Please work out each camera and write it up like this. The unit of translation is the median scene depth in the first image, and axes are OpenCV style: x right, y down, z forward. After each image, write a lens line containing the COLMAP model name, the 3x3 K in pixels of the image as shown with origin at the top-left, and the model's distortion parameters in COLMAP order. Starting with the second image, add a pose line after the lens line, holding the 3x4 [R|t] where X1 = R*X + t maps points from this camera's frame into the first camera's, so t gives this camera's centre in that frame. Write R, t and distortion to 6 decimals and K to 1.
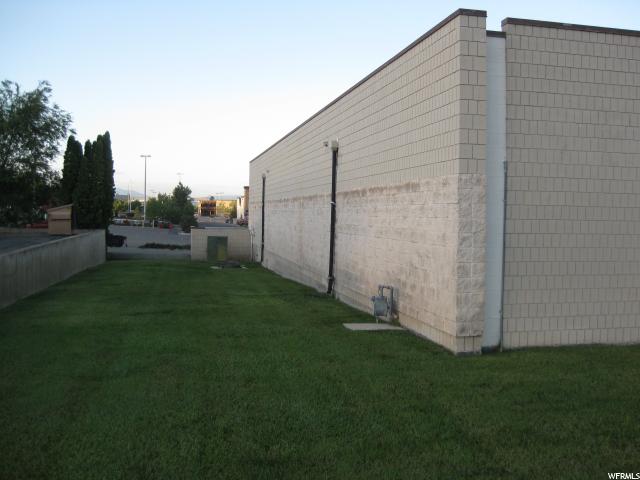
lens RADIAL K [[702.1, 0, 320.9], [0, 702.1, 233.8], [0, 0, 1]] dist [-0.173634, 0.123607]
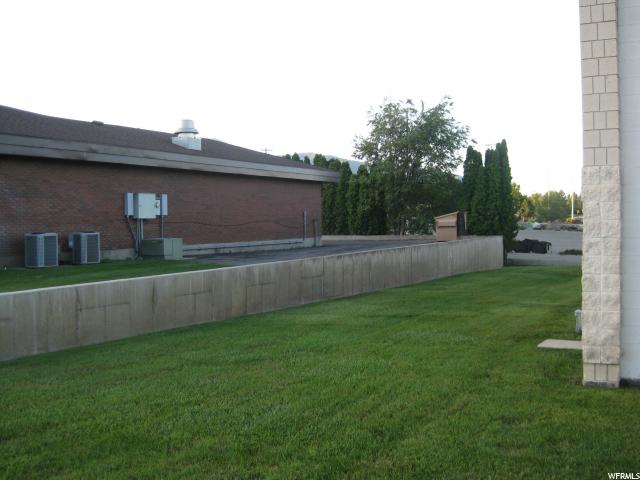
lens RADIAL K [[702.1, 0, 320.9], [0, 702.1, 233.8], [0, 0, 1]] dist [-0.173634, 0.123607]
pose [[0.773737, -0.009537, -0.633435, 0.460265], [0.003757, 0.999938, -0.010465, 0.001364], [0.633495, 0.005717, 0.773725, 0.163724]]
